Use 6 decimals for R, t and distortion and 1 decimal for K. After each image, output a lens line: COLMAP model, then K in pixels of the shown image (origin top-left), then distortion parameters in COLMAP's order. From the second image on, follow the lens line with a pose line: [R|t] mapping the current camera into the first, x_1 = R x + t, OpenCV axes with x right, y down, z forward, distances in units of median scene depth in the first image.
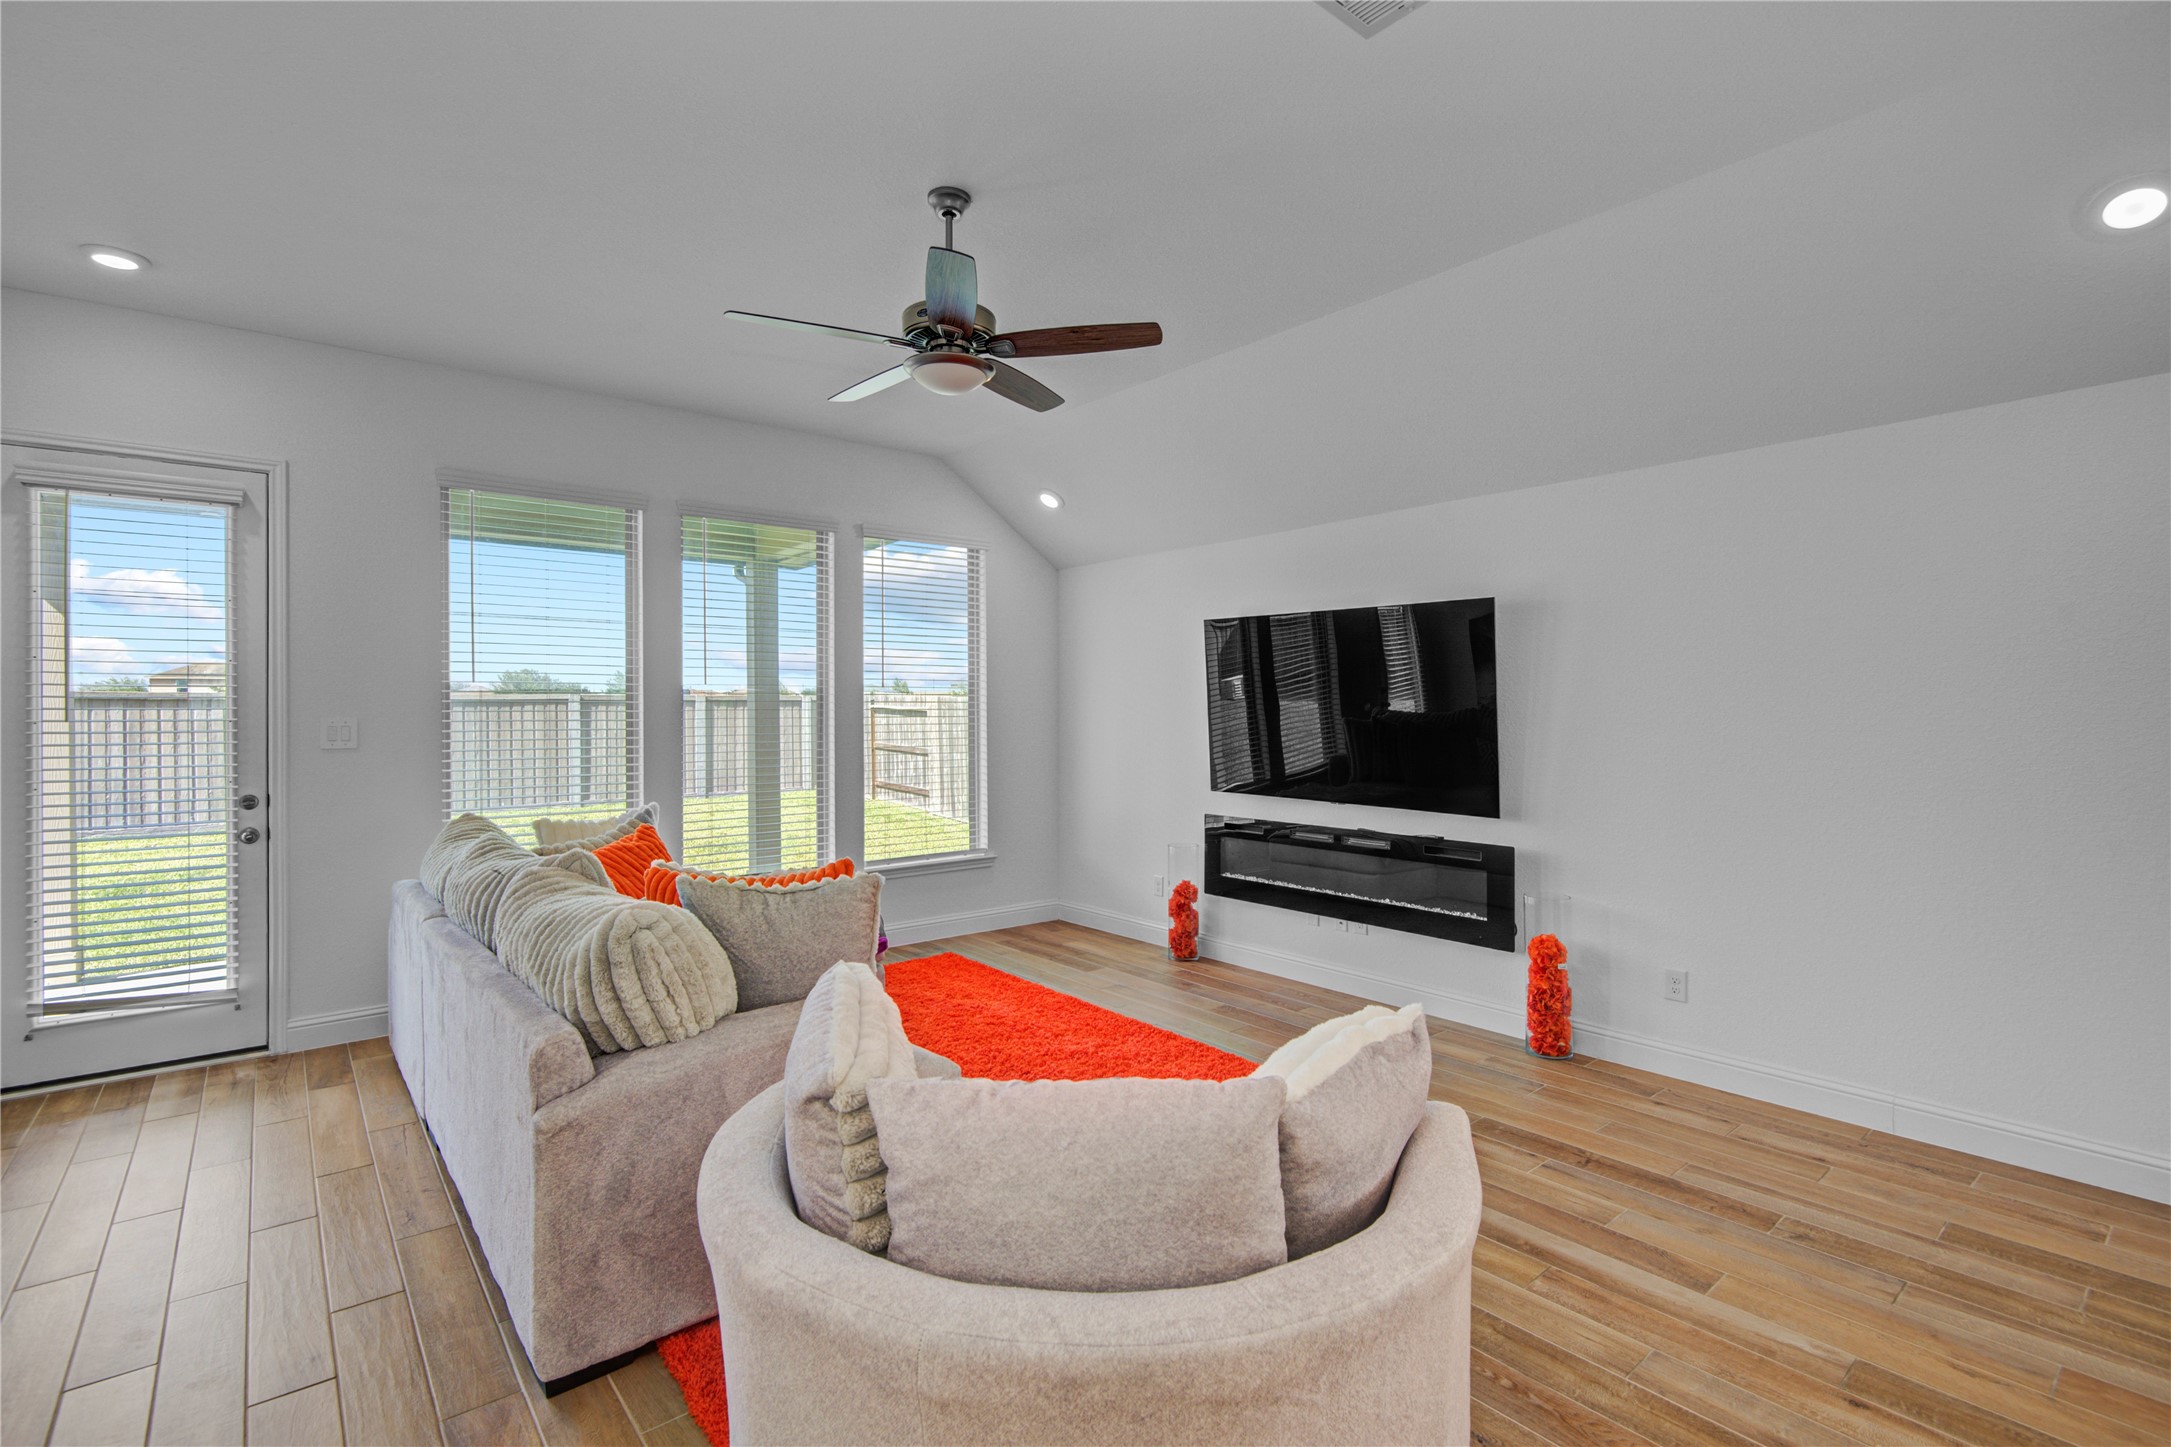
lens RADIAL K [[991.5, 0, 1076.8], [0, 991.5, 704.4], [0, 0, 1]] dist [0.003279, -0.006147]
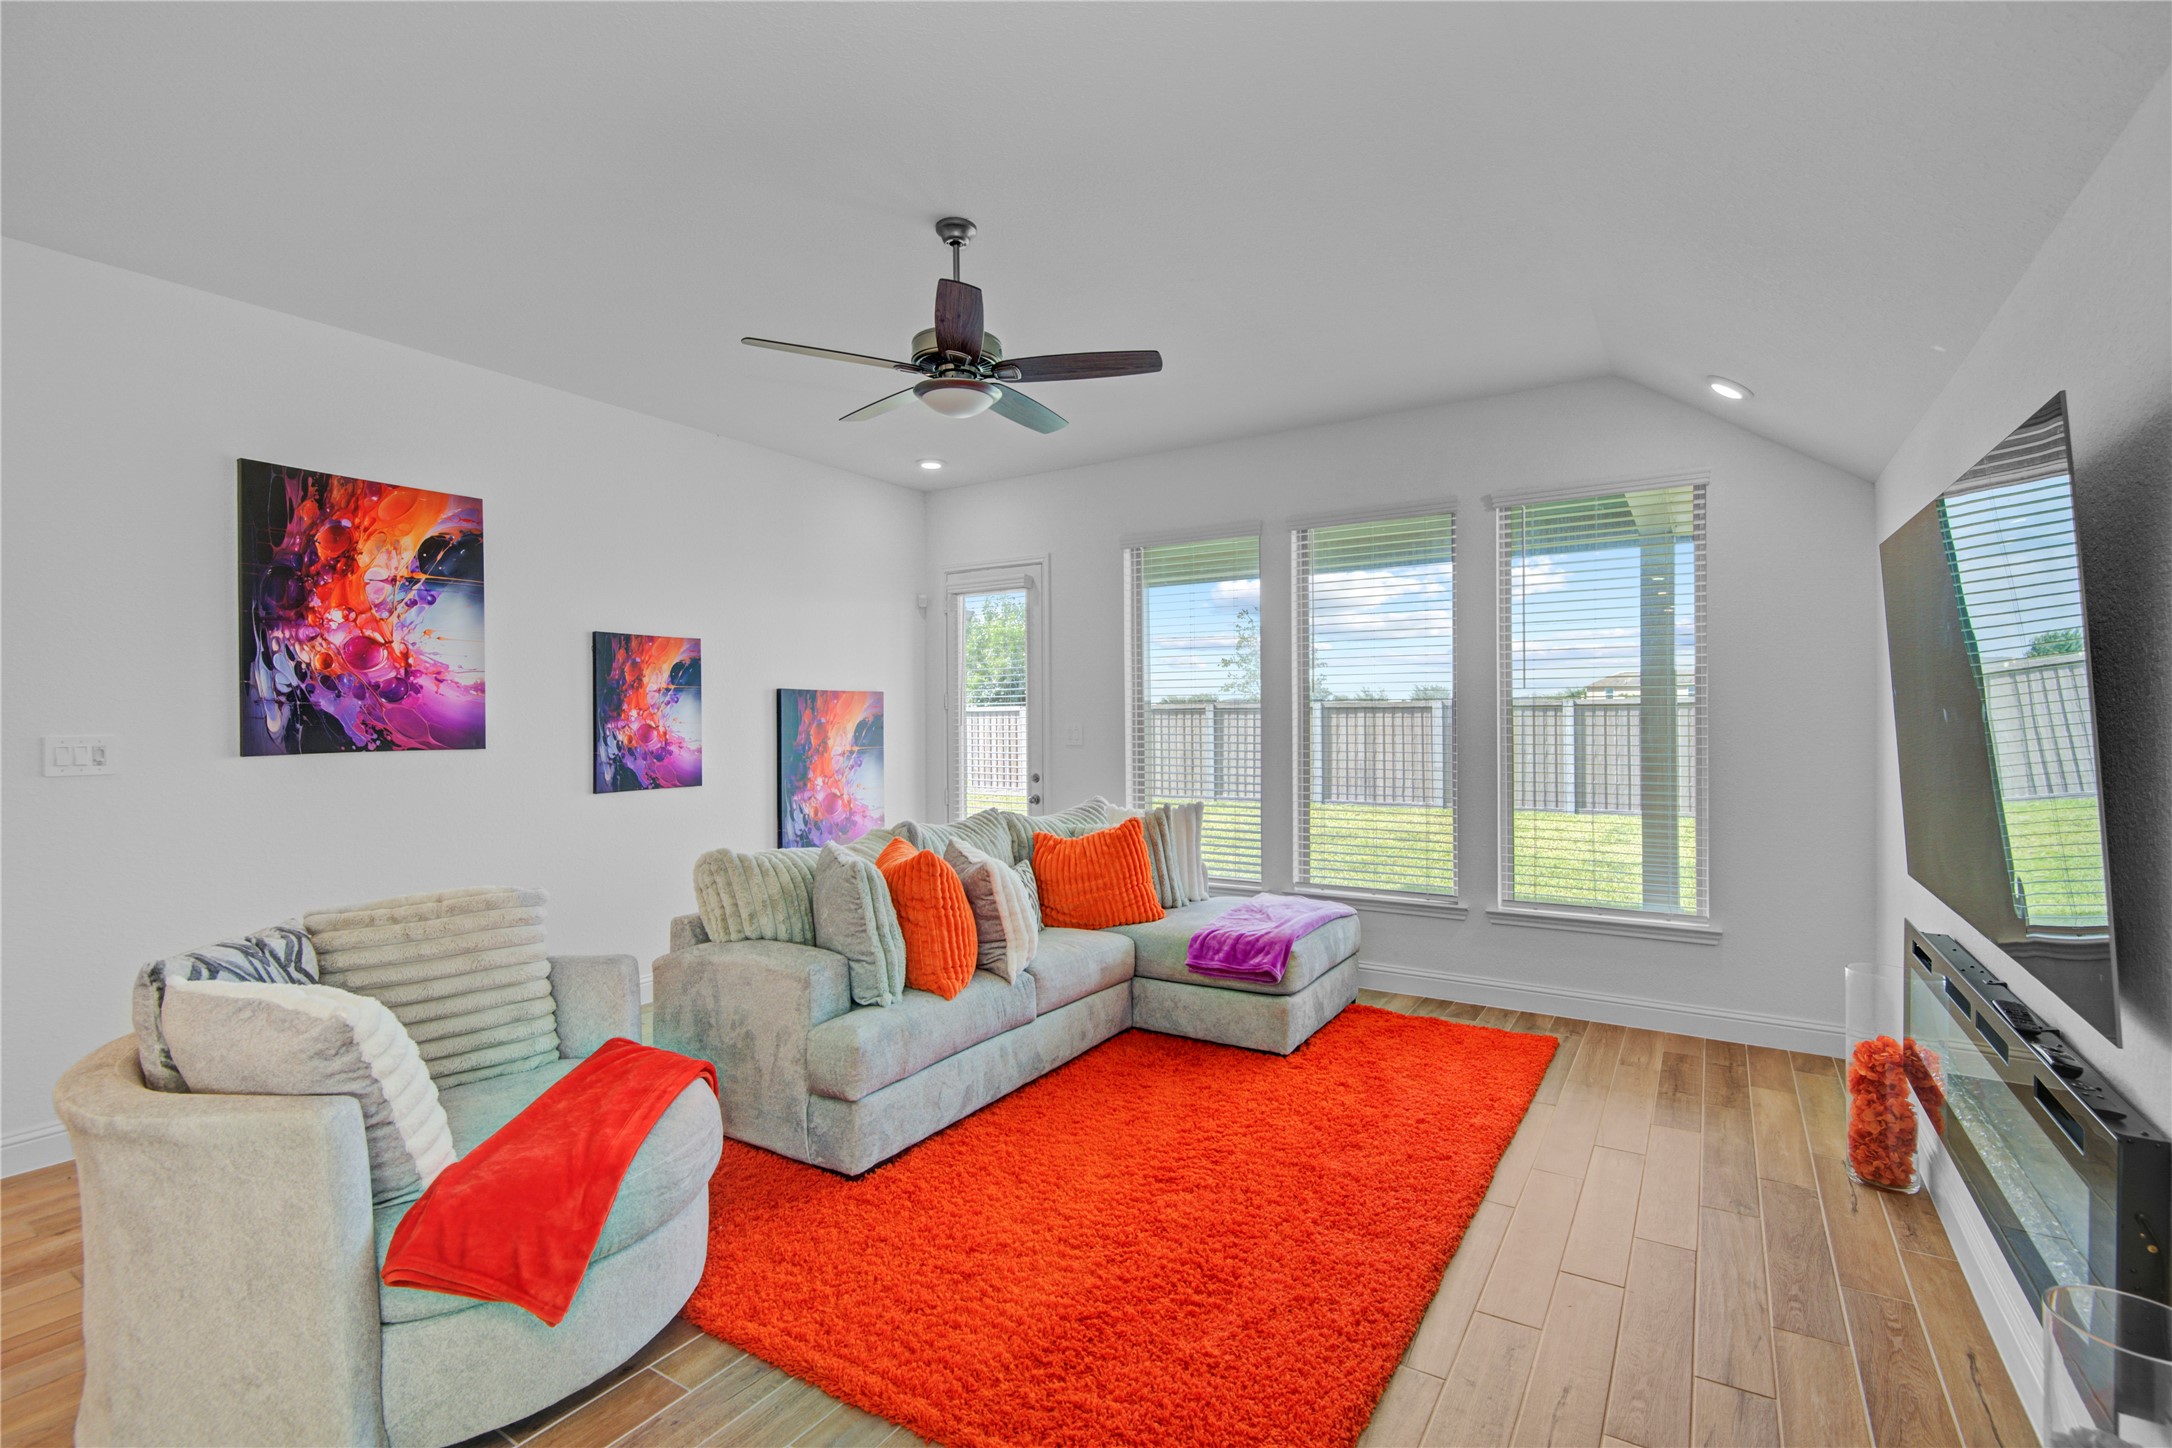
lens RADIAL K [[991.9, 0, 1083.5], [0, 991.9, 731.1], [0, 0, 1]] dist [0.003279, -0.006147]
pose [[0.308097, 0.012001, -0.951279, 0.655196], [0.011424, 0.999802, 0.016313, 0.000502], [0.951286, -0.015894, 0.307899, 0.577694]]
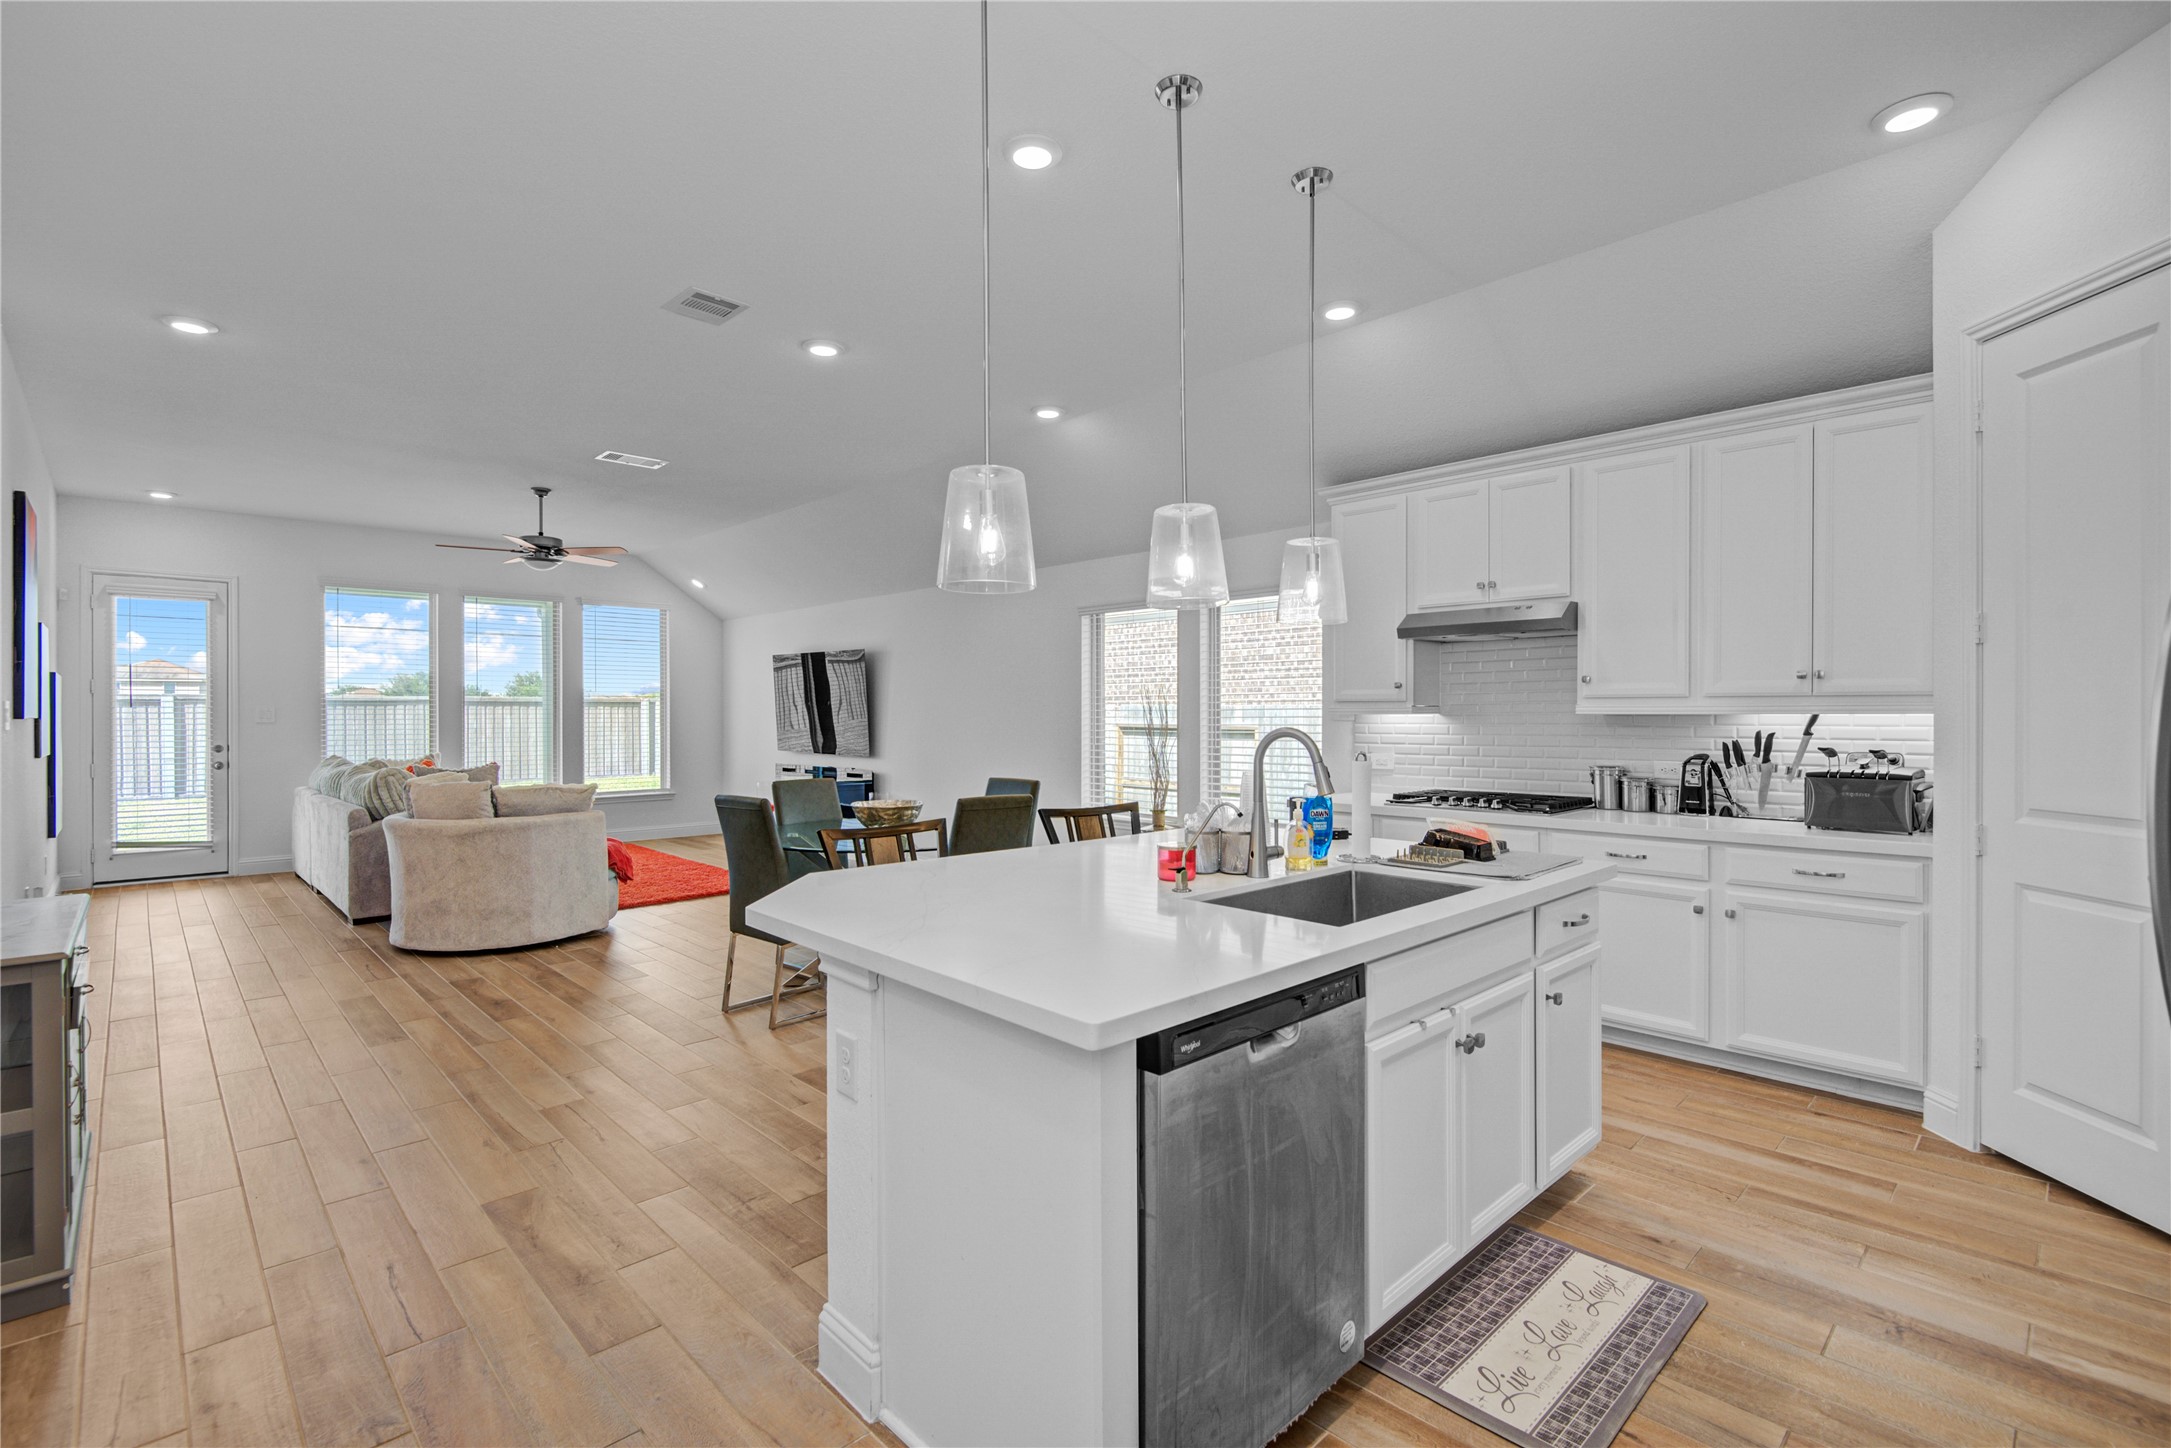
lens RADIAL K [[991.5, 0, 1084.0], [0, 991.5, 711.7], [0, 0, 1]] dist [0.003279, -0.006147]
pose [[0.996835, 0.001679, 0.079487, 0.718655], [-0.001832, 0.999997, 0.001855, 0.017384], [-0.079483, -0.001995, 0.996834, -1.089201]]
